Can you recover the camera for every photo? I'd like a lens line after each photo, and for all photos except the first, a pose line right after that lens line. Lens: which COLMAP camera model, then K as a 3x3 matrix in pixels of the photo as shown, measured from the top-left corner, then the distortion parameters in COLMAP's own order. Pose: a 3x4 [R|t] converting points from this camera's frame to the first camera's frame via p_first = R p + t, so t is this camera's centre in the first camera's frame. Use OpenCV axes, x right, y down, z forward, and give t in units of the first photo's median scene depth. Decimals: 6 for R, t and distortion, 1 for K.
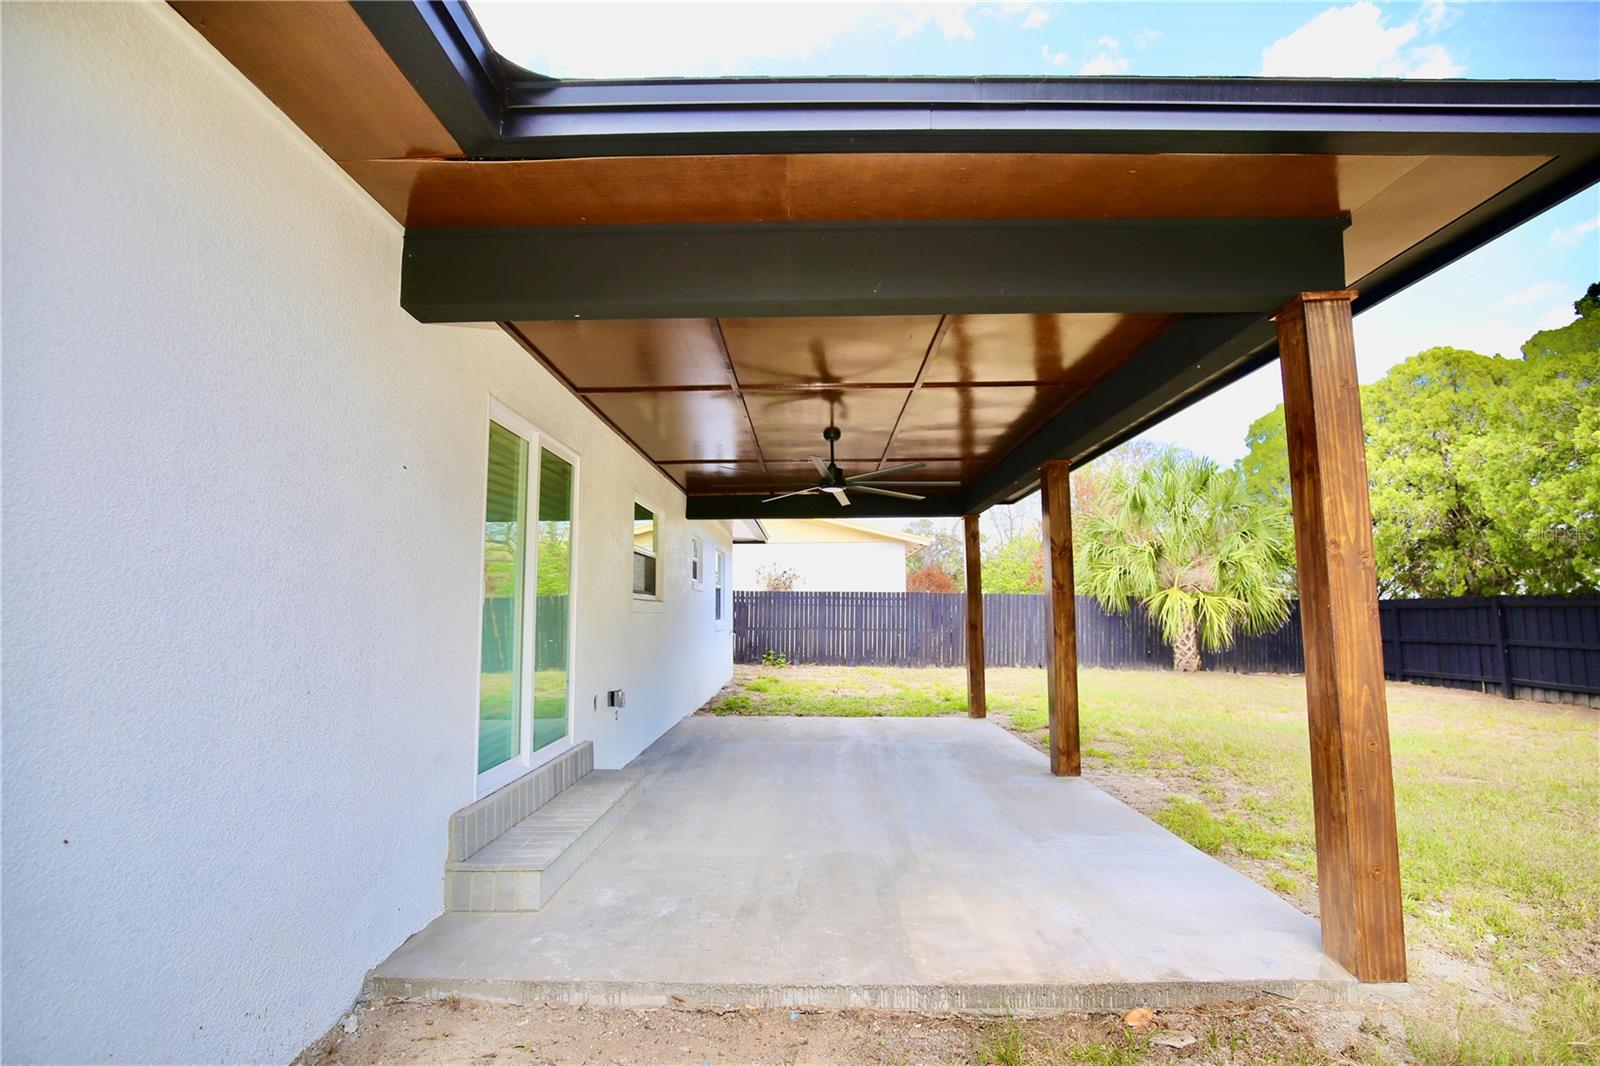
lens RADIAL K [[726.2, 0, 807.8], [0, 726.2, 539.2], [0, 0, 1]] dist [-0.020068, 0.000892]
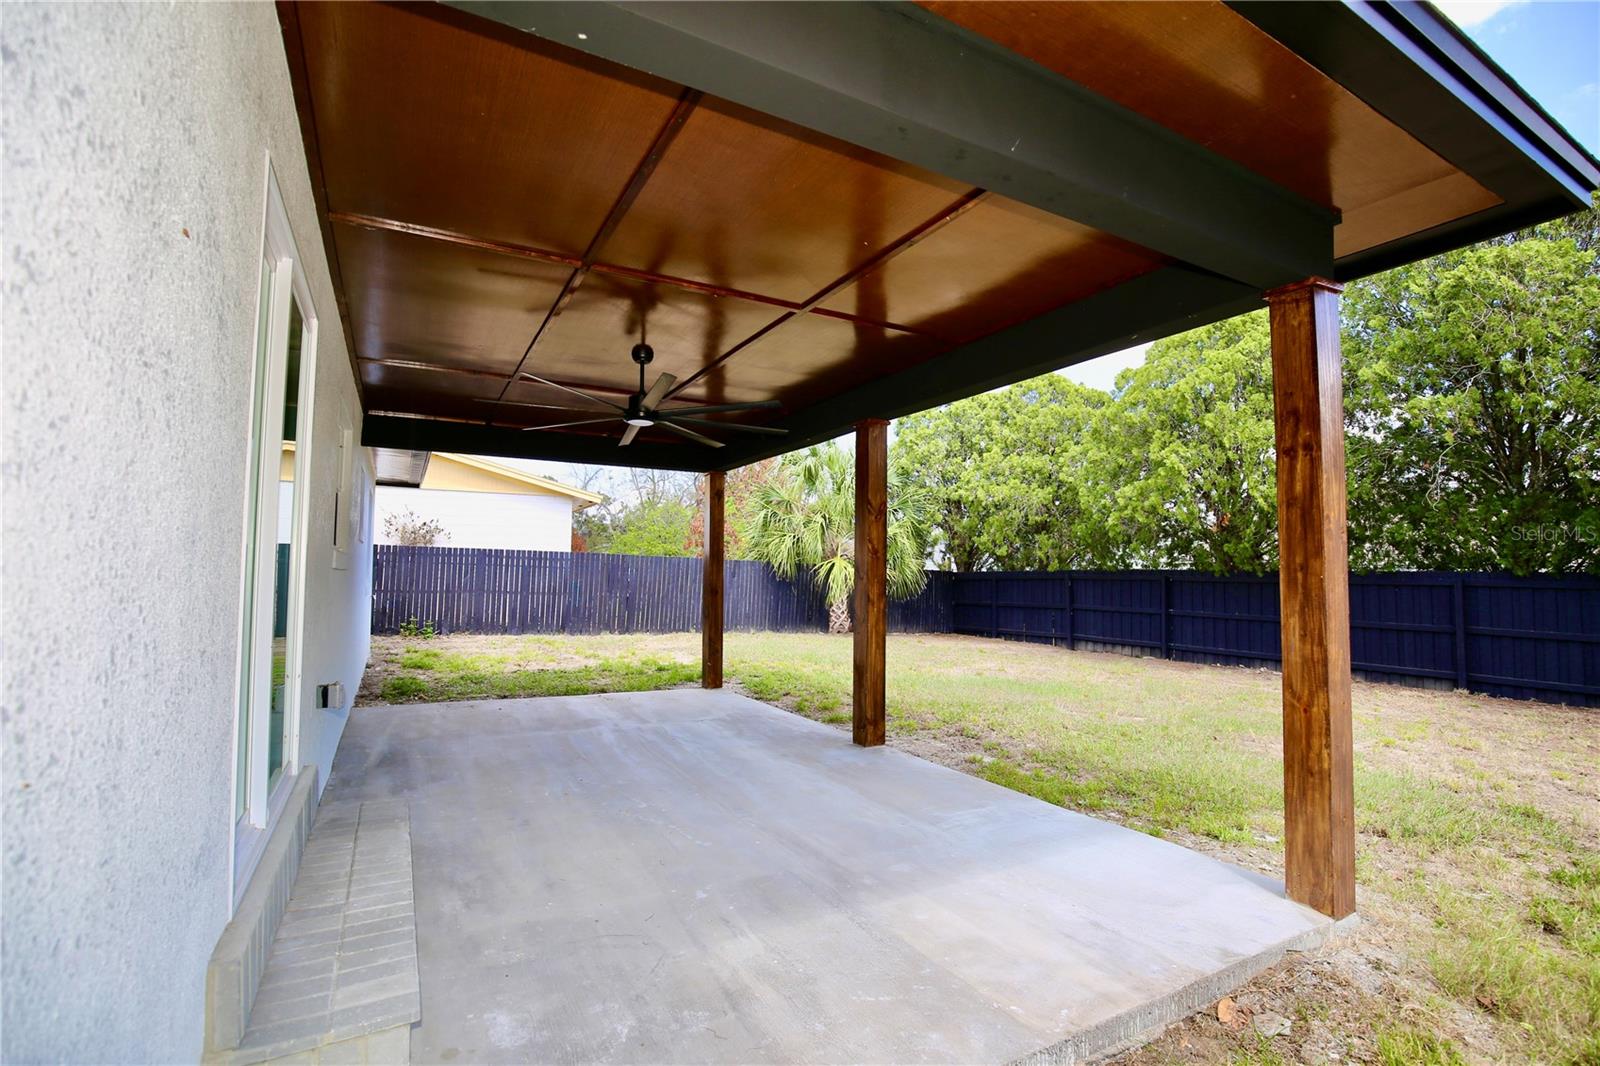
lens RADIAL K [[729.3, 0, 806.2], [0, 729.3, 538.0], [0, 0, 1]] dist [-0.023008, 0.000076]
pose [[0.868245, 0.042168, 0.494341, -0.134415], [-0.065891, 0.997356, 0.030653, 0.015388], [-0.491741, -0.059187, 0.868728, 0.131011]]
